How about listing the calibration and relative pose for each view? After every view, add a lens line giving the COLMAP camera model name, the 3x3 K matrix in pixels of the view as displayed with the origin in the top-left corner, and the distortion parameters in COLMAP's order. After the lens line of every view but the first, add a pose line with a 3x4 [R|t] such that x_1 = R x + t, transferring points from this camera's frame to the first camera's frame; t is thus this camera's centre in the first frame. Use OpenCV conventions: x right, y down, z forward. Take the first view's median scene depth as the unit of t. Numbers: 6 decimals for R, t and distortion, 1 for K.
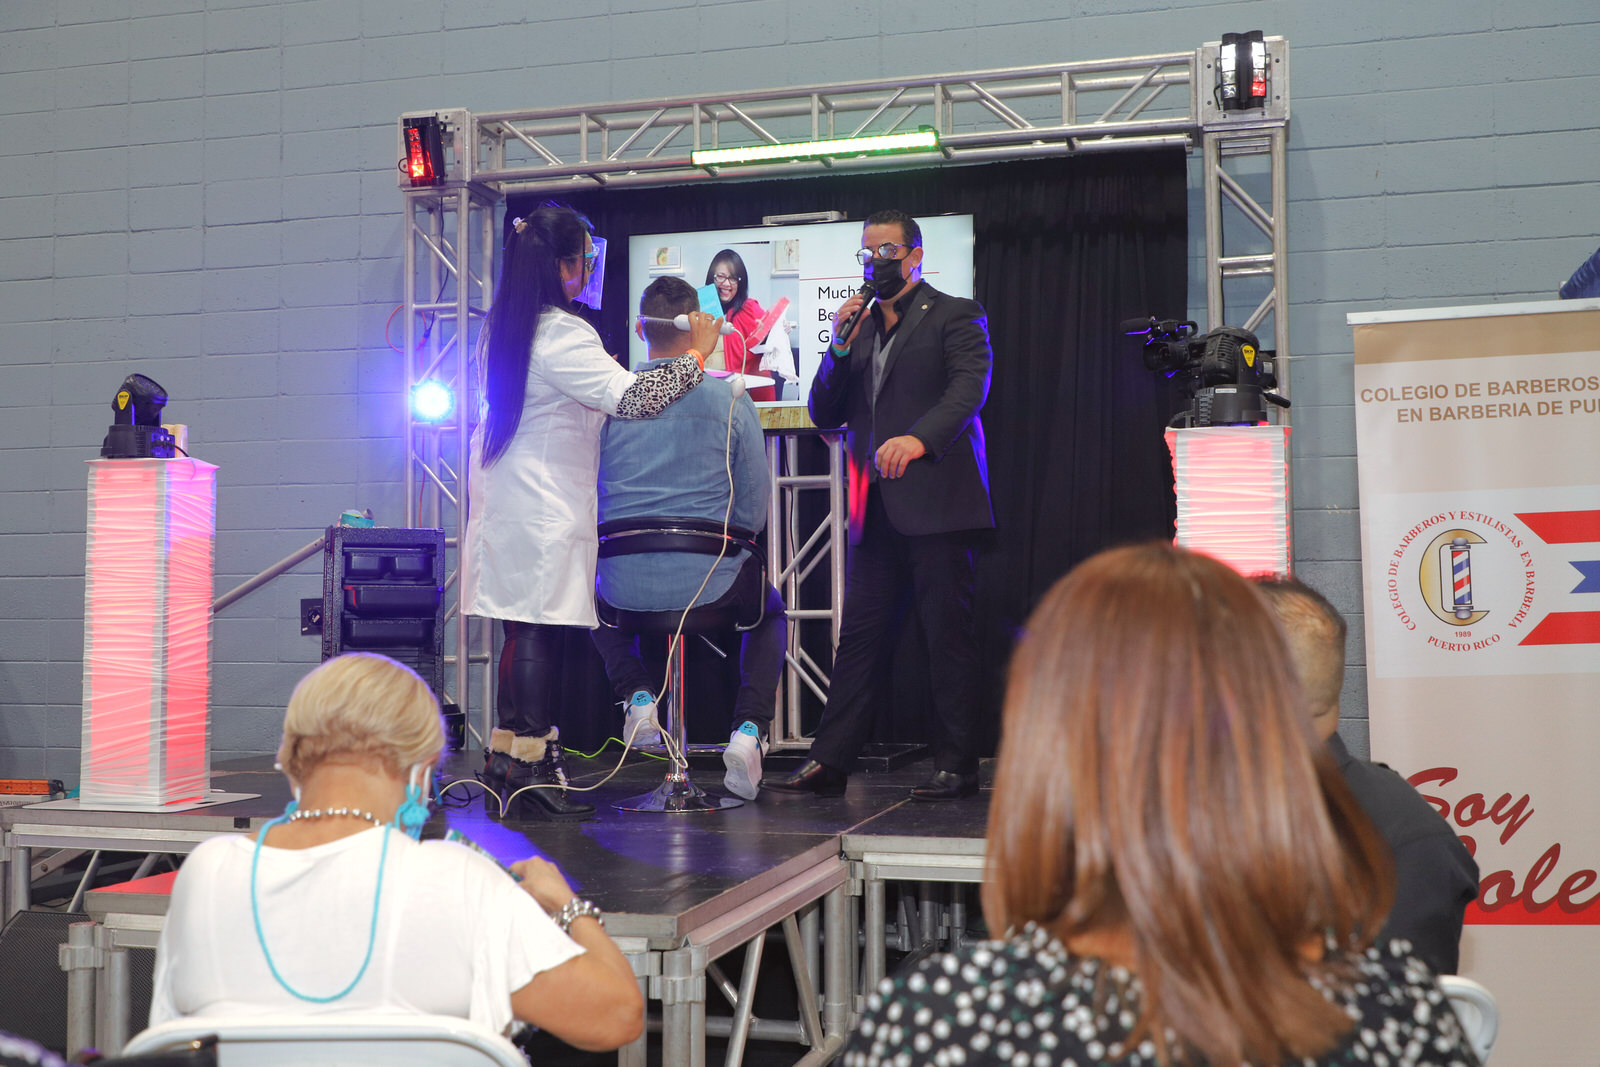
lens RADIAL K [[1811.9, 0, 791.5], [0, 1811.9, 542.8], [0, 0, 1]] dist [0.012289, 0.000000]
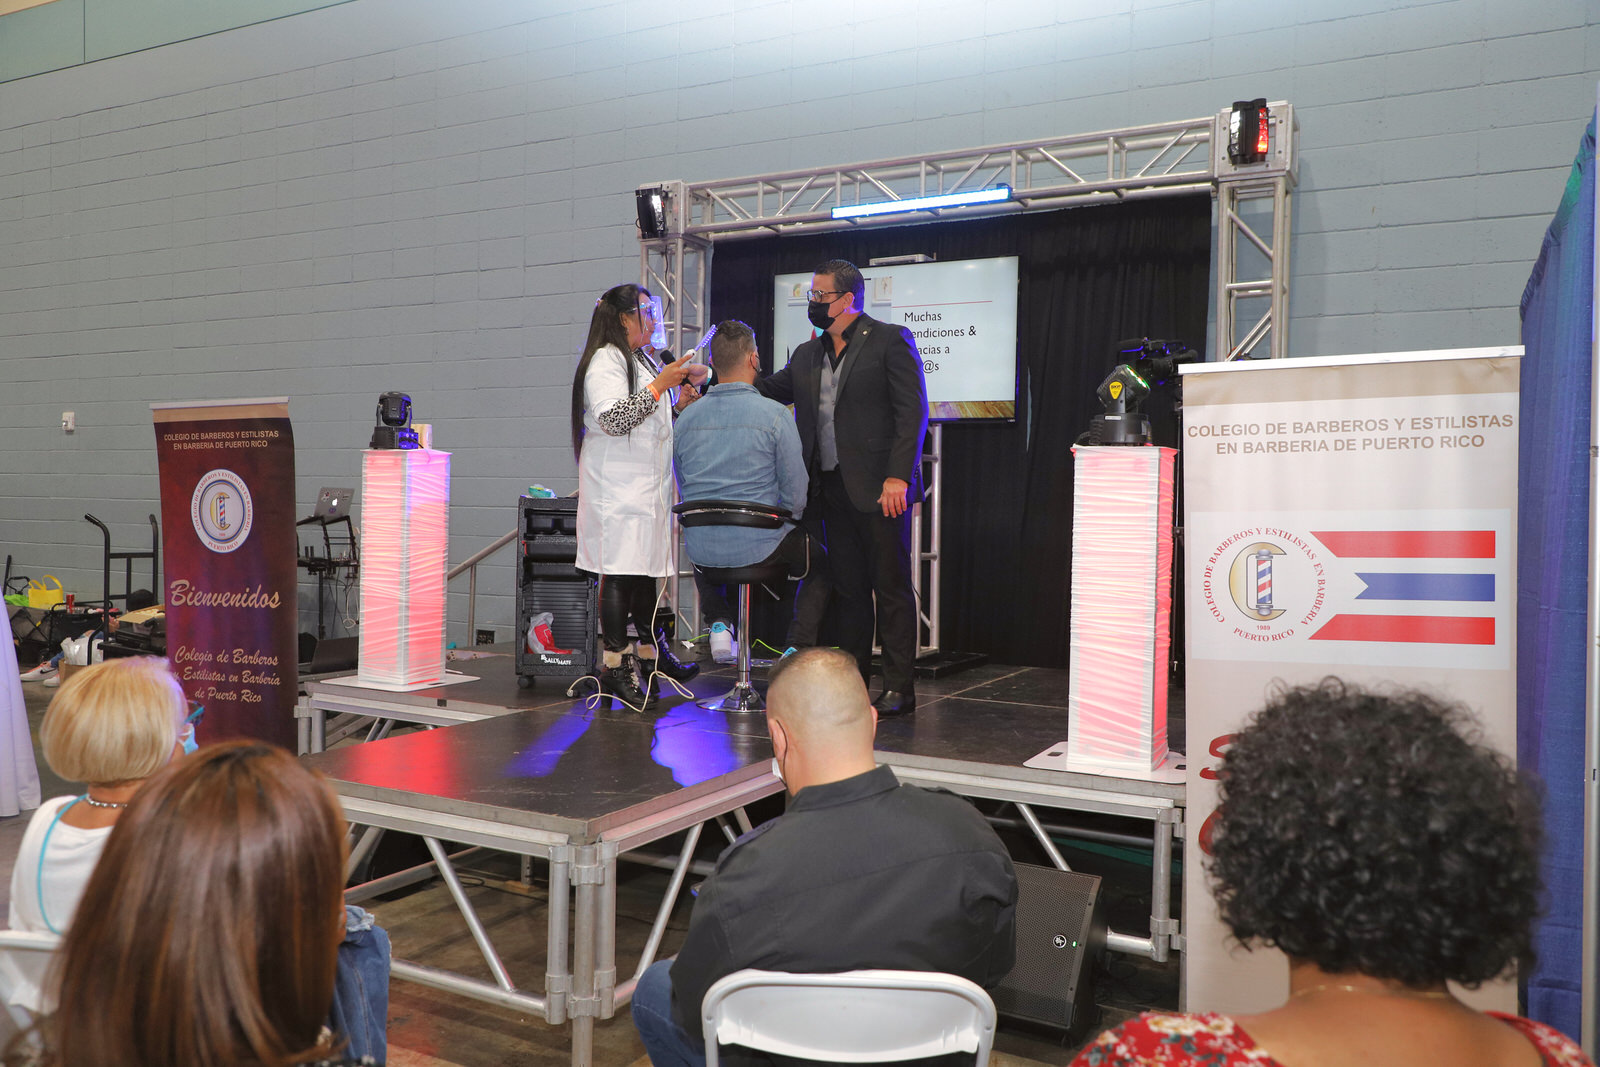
lens RADIAL K [[1304.1, 0, 772.5], [0, 1304.1, 531.4], [0, 0, 1]] dist [0.016487, -0.010697]
pose [[0.970685, 0.025714, -0.238976, 0.152095], [-0.010970, 0.997964, 0.062826, -0.039638], [0.240105, -0.058363, 0.968991, 0.037998]]
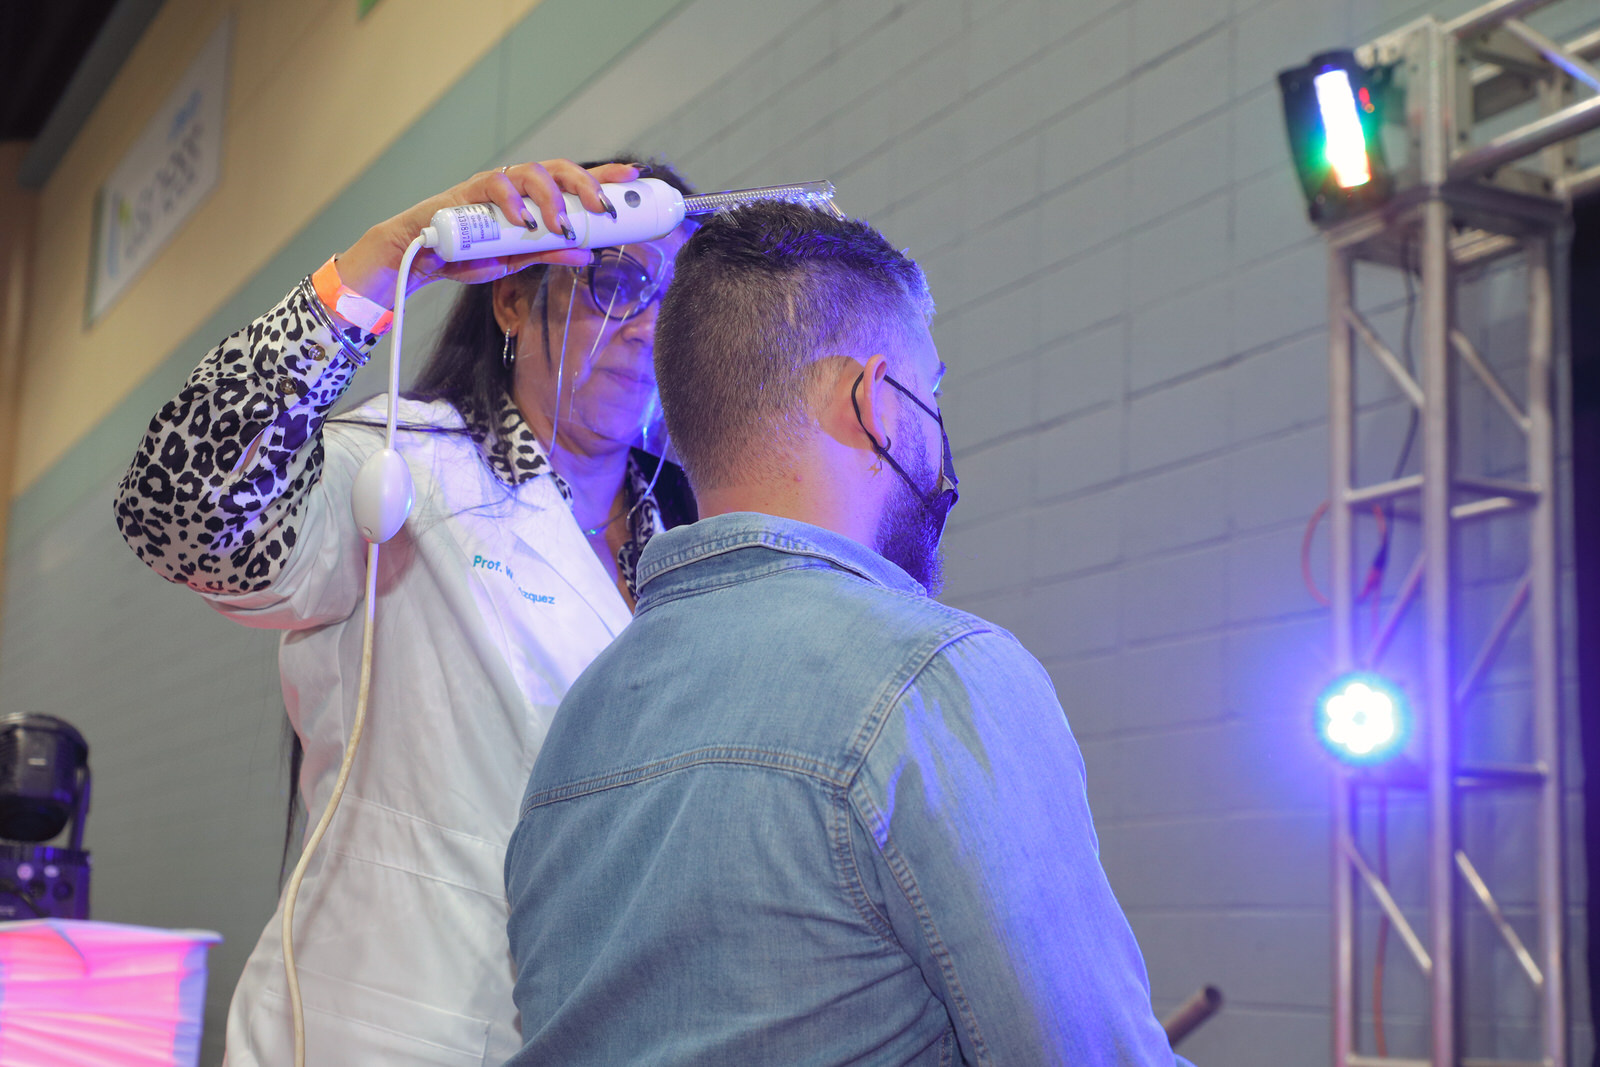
lens RADIAL K [[2398.4, 0, 810.4], [0, 2398.4, 528.0], [0, 0, 1]] dist [-0.009062, 0.000000]
pose [[0.685306, -0.114052, -0.719269, 0.123915], [-0.001884, 0.987380, -0.158360, -0.038524], [0.728252, 0.109880, 0.676443, 0.605941]]
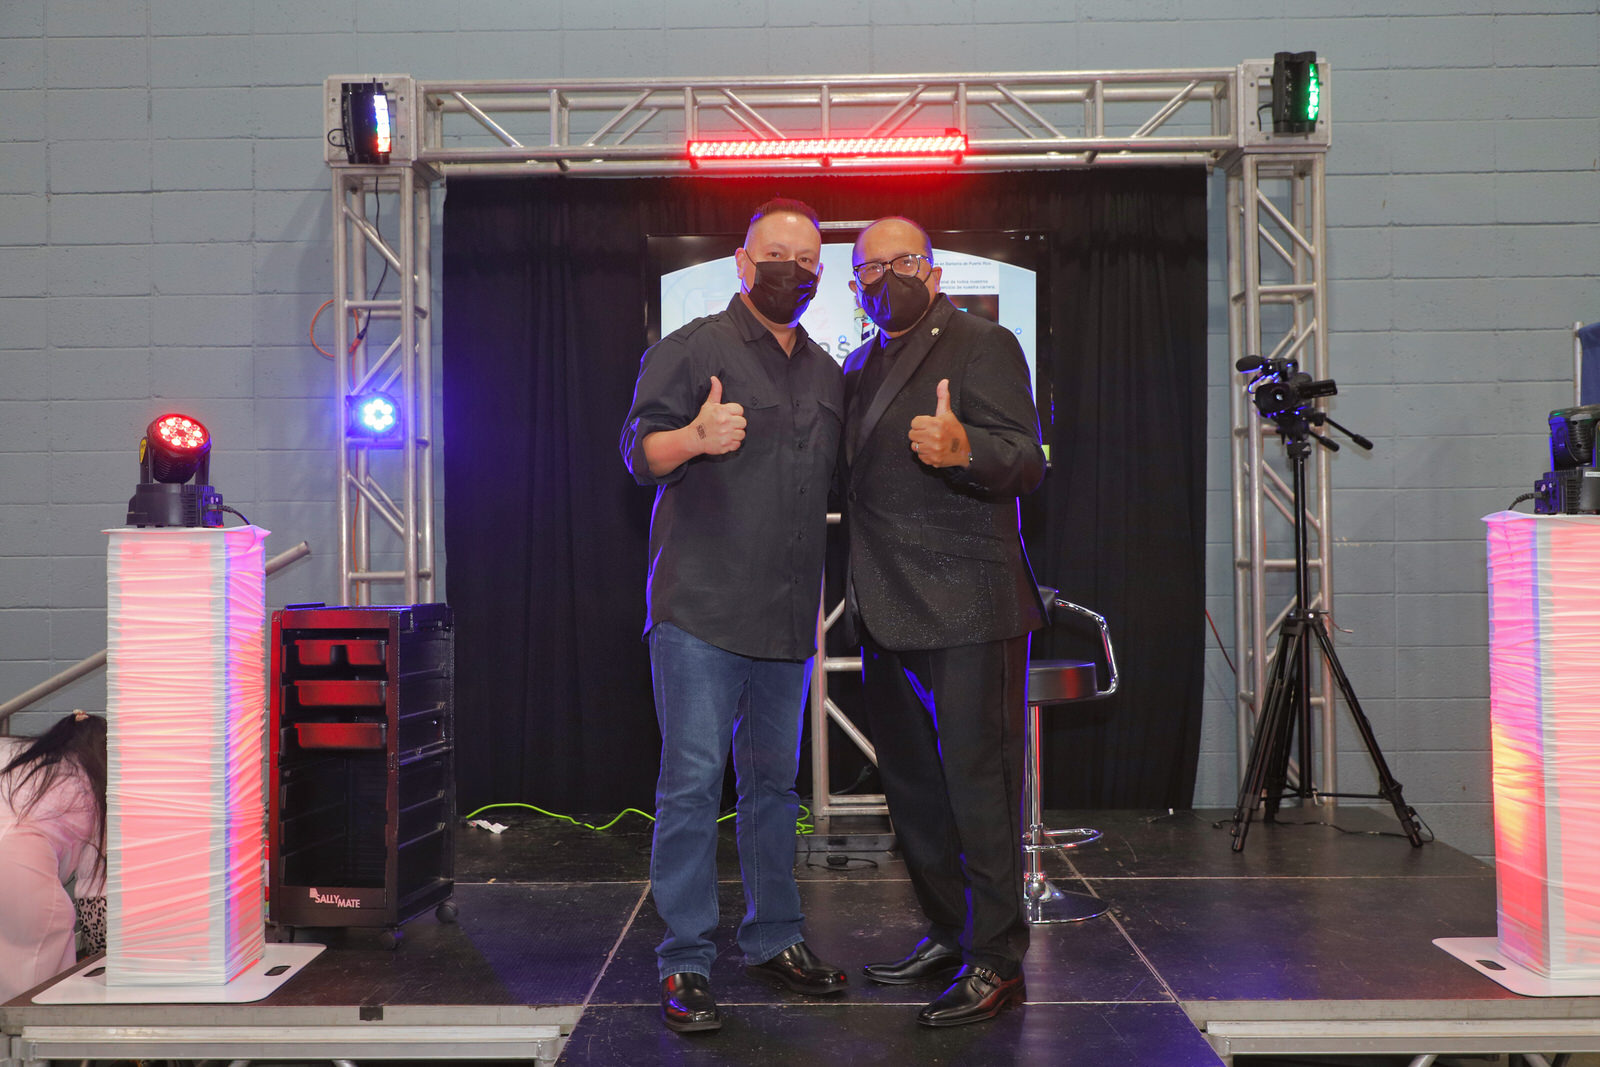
lens RADIAL K [[1609.6, 0, 796.8], [0, 1609.6, 545.0], [0, 0, 1]] dist [0.015182, 0.000000]
pose [[0.968310, -0.006757, 0.249658, -0.221054], [-0.003256, 0.999207, 0.039673, -0.052633], [-0.249728, -0.039229, 0.967521, 0.225826]]
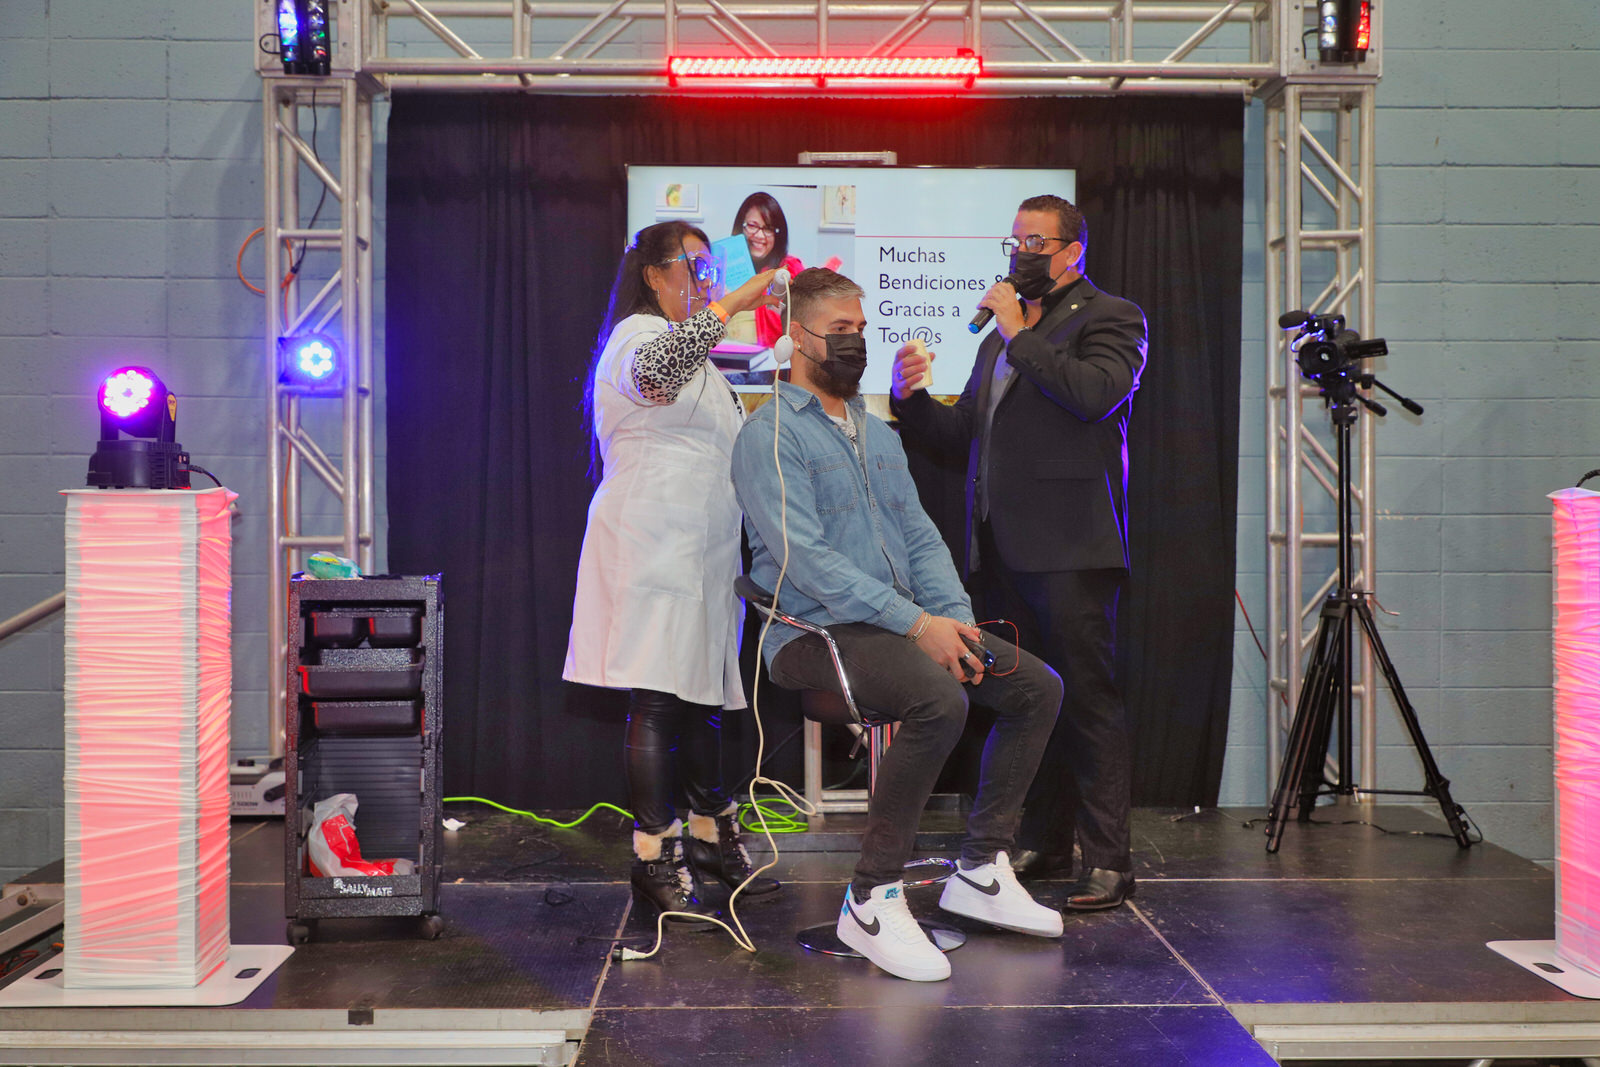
lens RADIAL K [[1890.8, 0, 805.8], [0, 1890.8, 544.1], [0, 0, 1]] dist [0.017051, 0.000000]
pose [[0.957104, -0.001680, 0.289739, -0.260373], [-0.016345, 0.998078, 0.059782, -0.057407], [-0.289283, -0.061953, 0.955237, 0.188601]]
